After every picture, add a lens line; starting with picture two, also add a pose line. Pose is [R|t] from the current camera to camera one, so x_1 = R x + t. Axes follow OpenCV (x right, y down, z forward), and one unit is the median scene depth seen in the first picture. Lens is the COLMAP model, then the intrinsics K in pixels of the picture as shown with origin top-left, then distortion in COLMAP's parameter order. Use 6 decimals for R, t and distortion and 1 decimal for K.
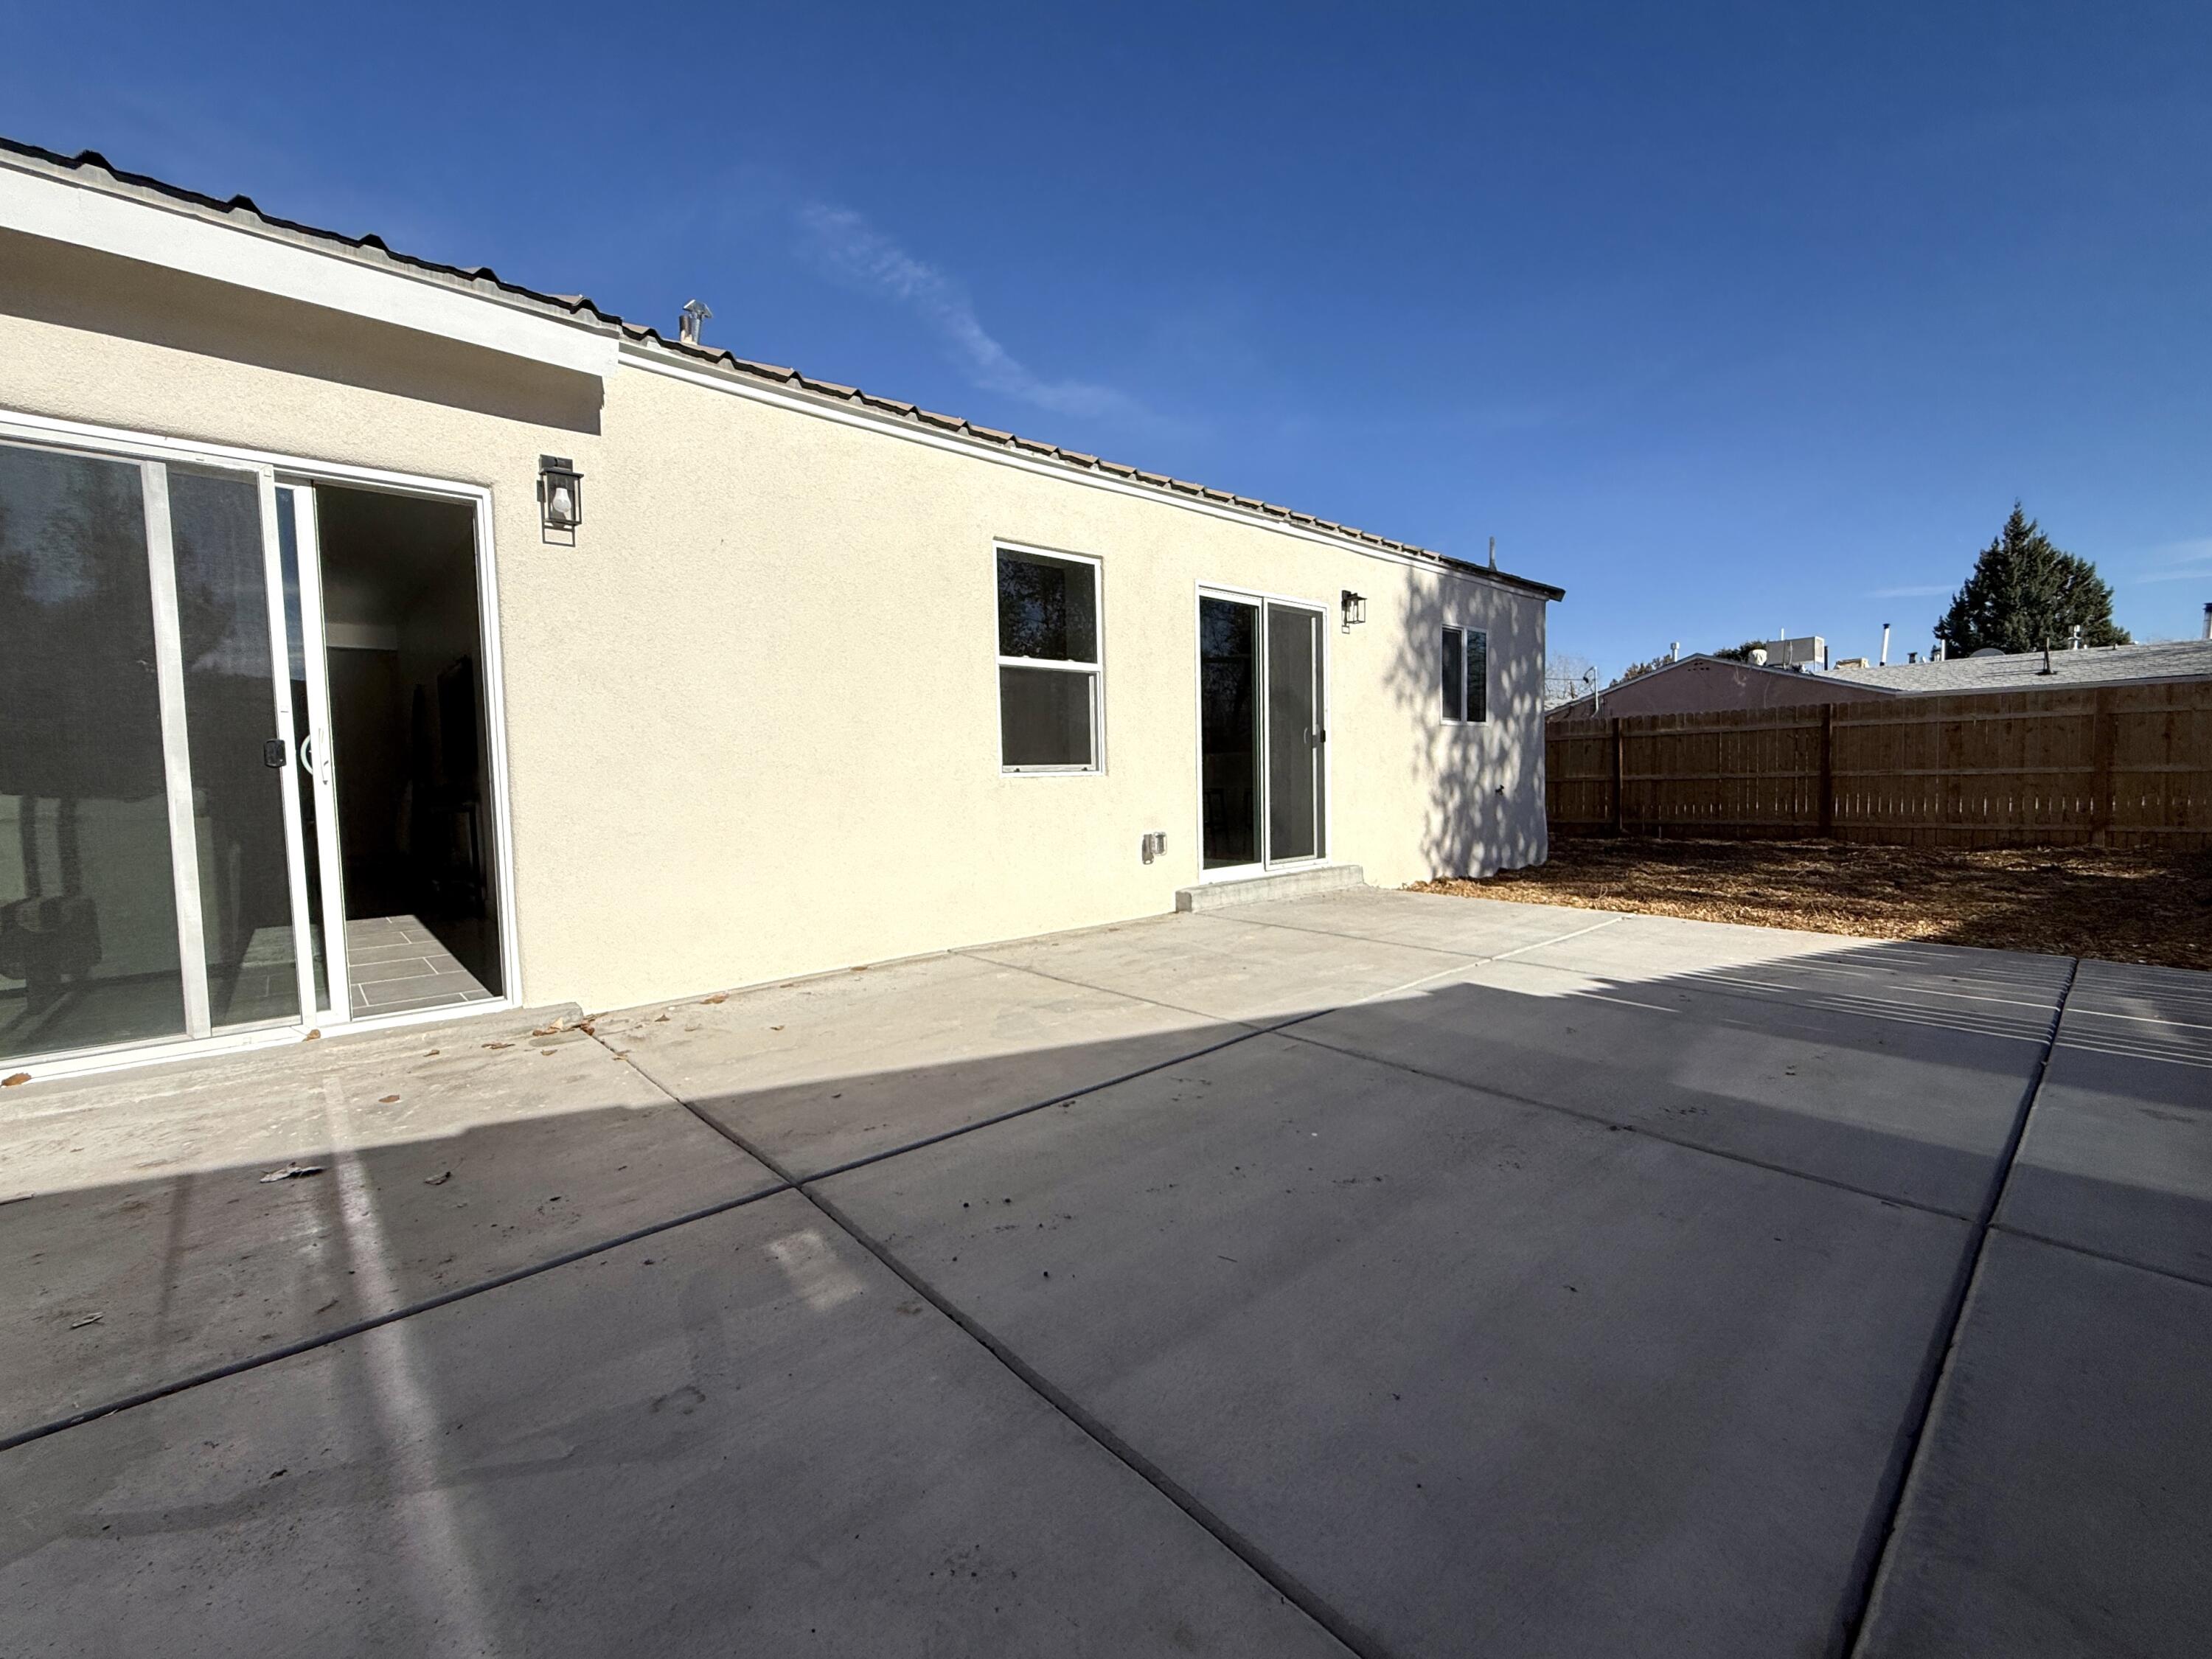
lens RADIAL K [[884.1, 0, 1106.0], [0, 884.1, 829.5], [0, 0, 1]] dist [0.002374, 0.000132]
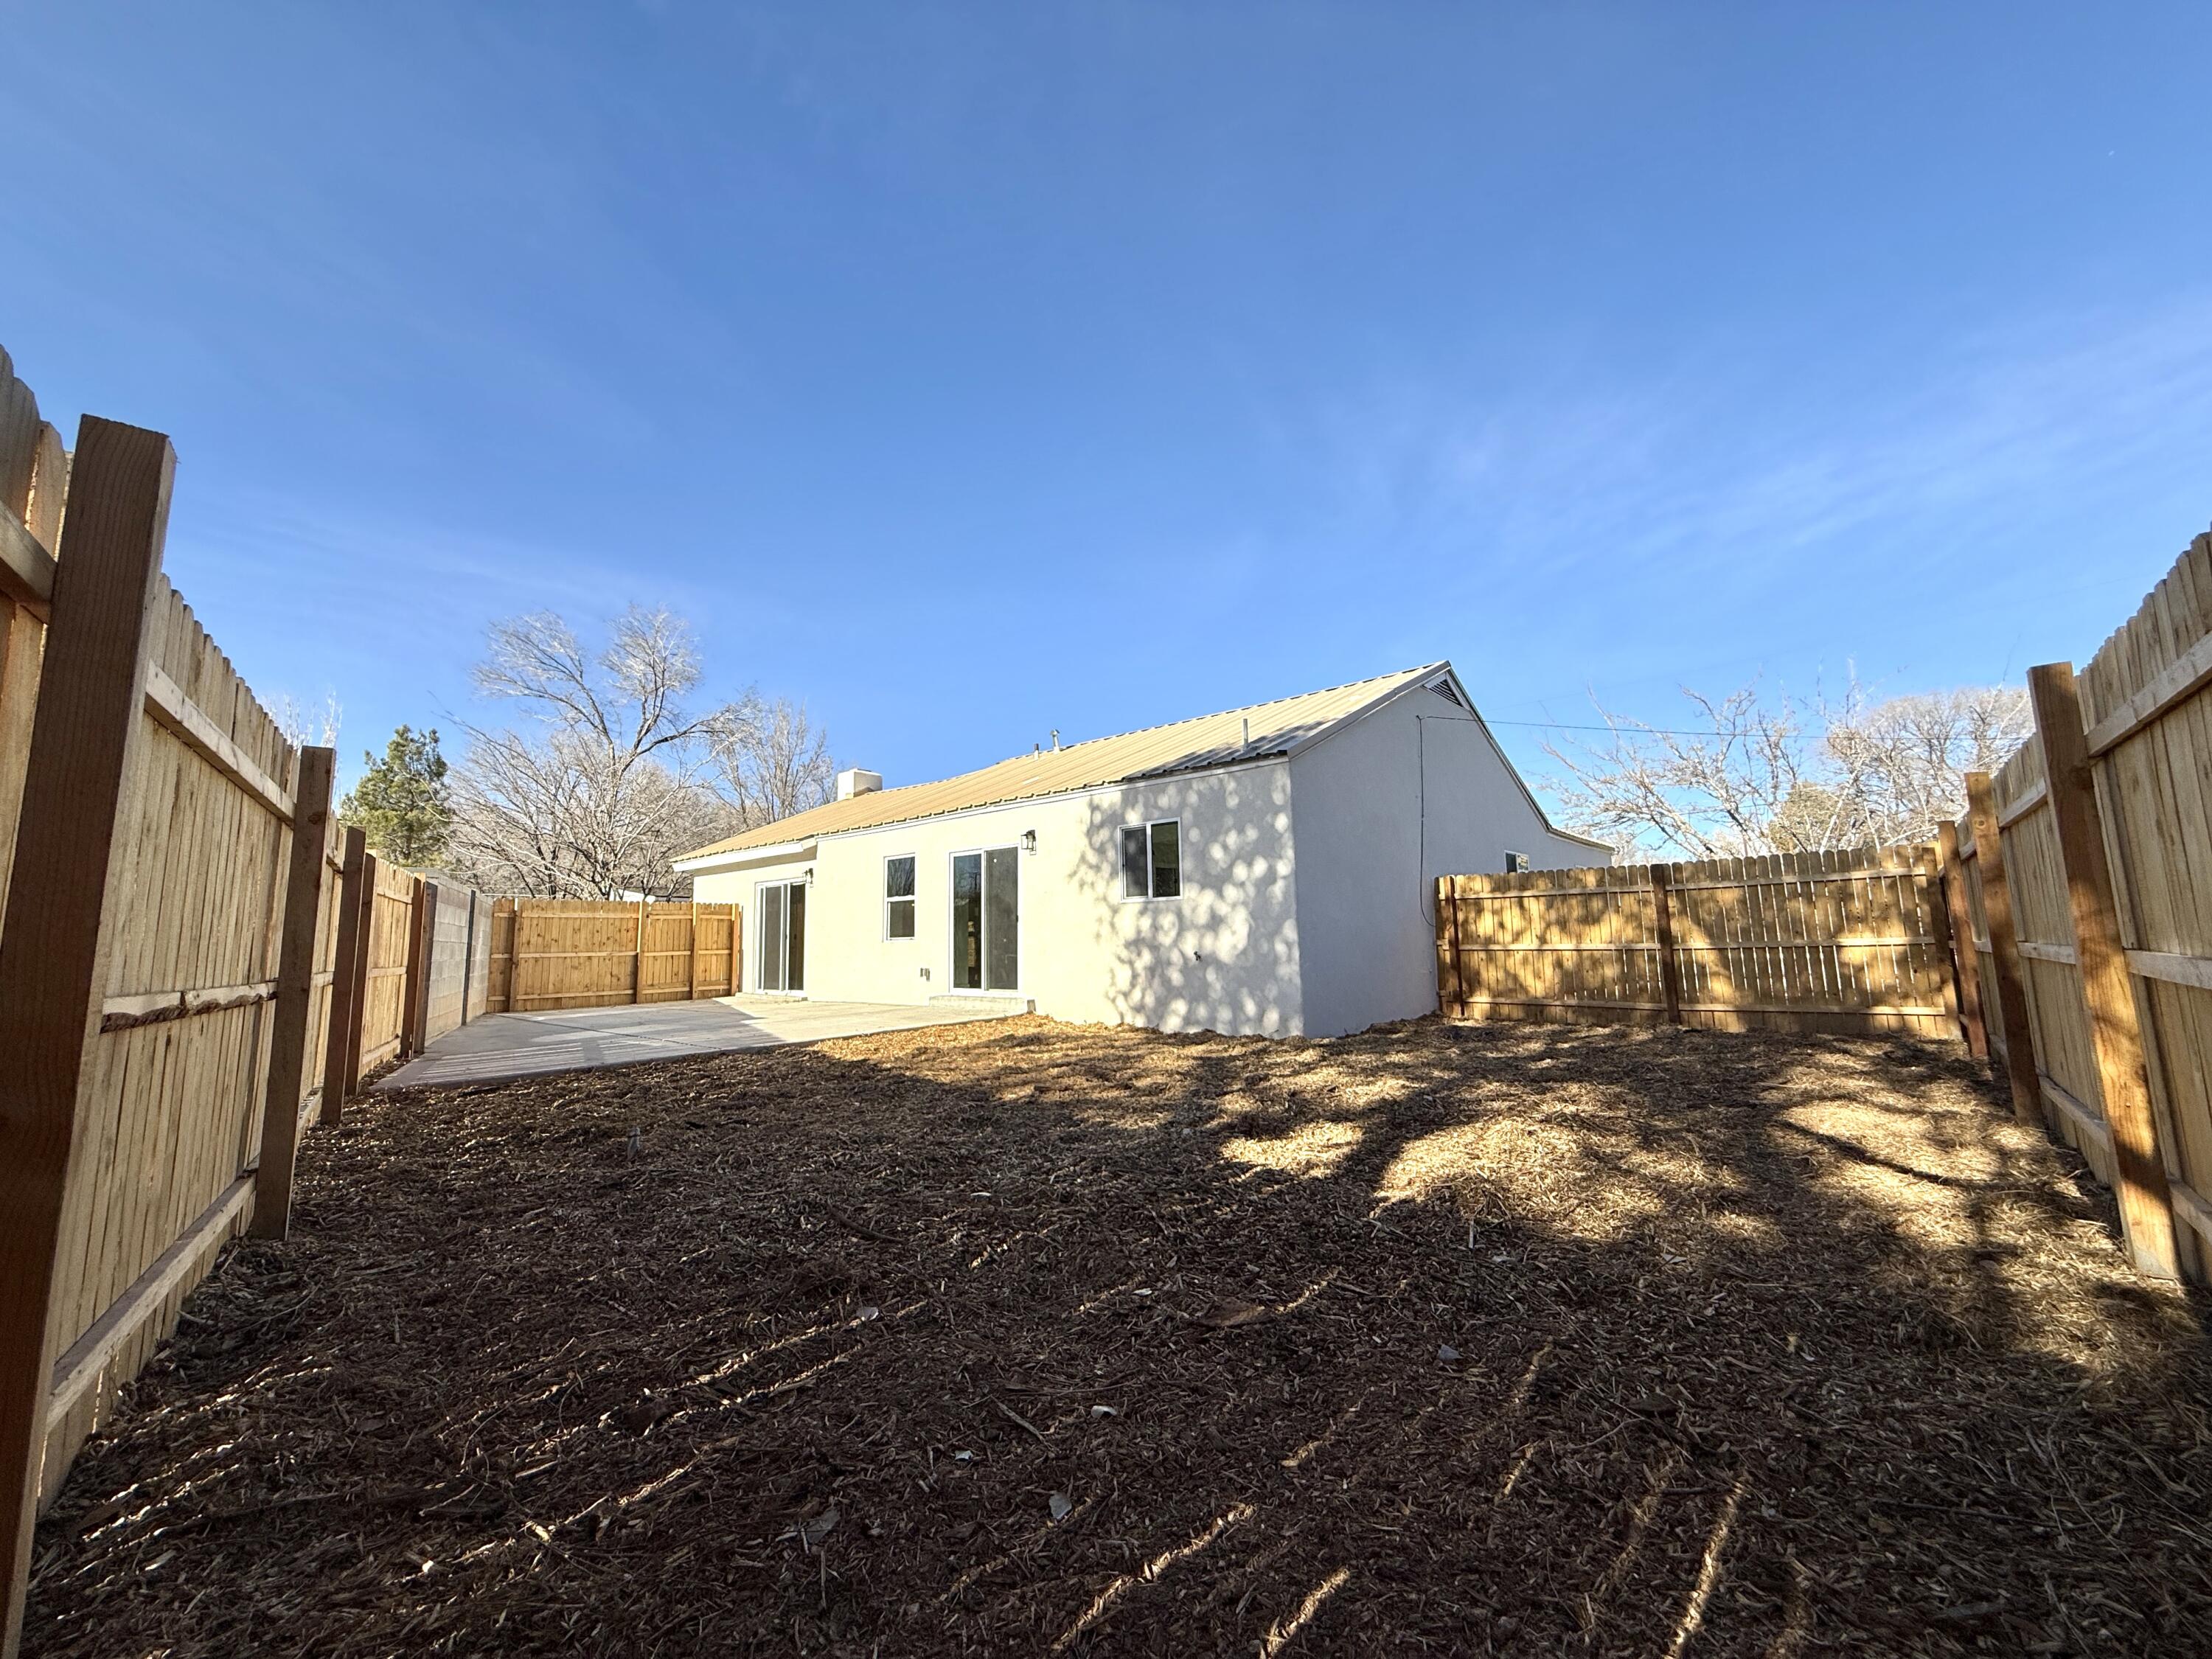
lens RADIAL K [[884.1, 0, 1106.0], [0, 884.1, 829.5], [0, 0, 1]] dist [0.002374, 0.000132]
pose [[0.144271, -0.113193, -0.983043, 1.677947], [-0.043838, 0.991730, -0.120627, -0.065497], [0.988567, 0.060497, 0.138116, 0.797216]]
